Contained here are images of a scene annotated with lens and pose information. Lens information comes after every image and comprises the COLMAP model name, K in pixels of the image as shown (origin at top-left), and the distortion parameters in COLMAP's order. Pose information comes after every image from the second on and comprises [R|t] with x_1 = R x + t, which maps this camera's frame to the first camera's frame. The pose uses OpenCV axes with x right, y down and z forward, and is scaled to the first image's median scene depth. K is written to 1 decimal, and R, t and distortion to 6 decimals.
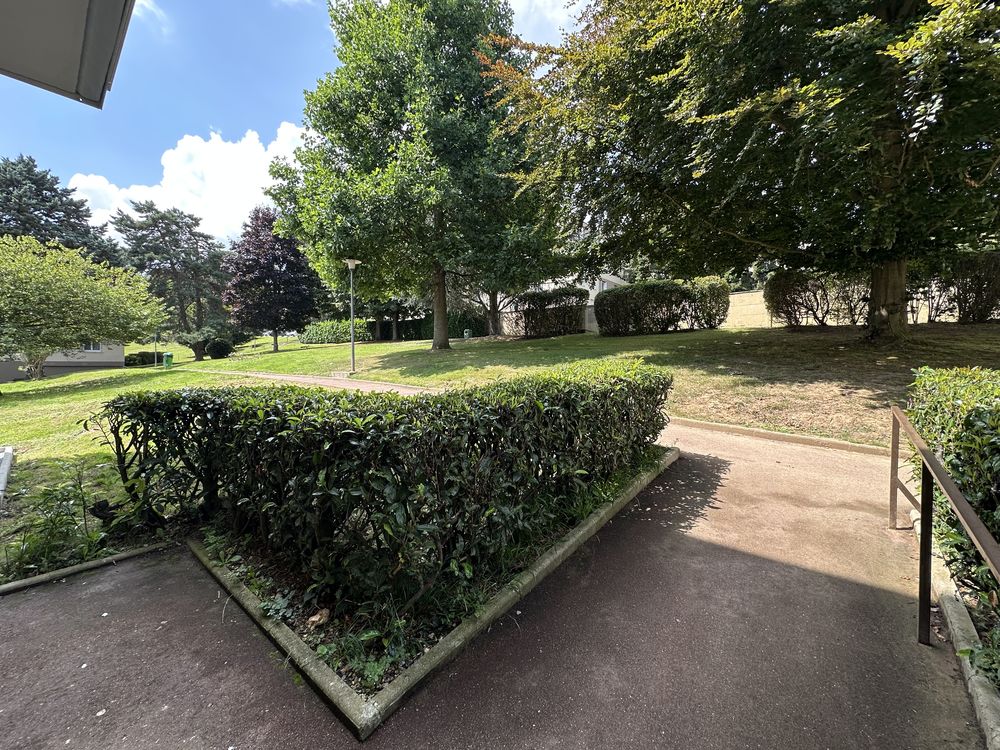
lens RADIAL K [[400.8, 0, 500.0], [0, 400.8, 375.0], [0, 0, 1]] dist [-0.001046, 0.000102]
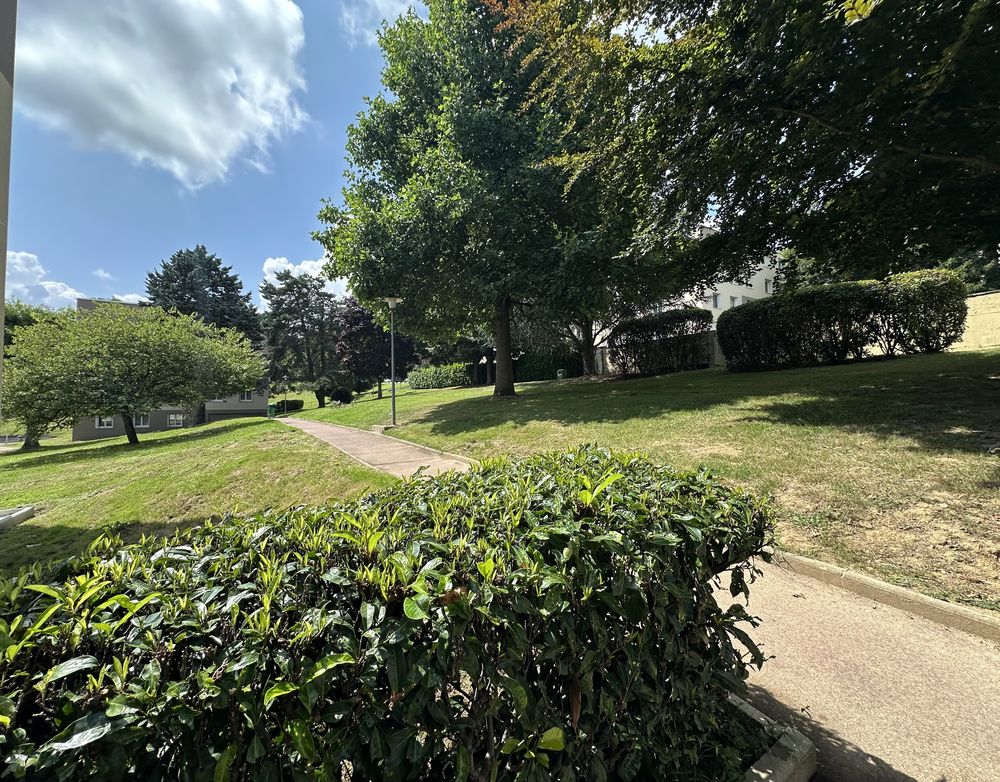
lens RADIAL K [[398.8, 0, 499.4], [0, 398.8, 389.1], [0, 0, 1]] dist [0.001249, 0.000382]
pose [[0.941190, -0.024649, -0.336978, 0.104217], [0.003849, 0.998053, -0.062255, -0.023542], [0.337857, 0.057297, 0.939452, 0.192961]]
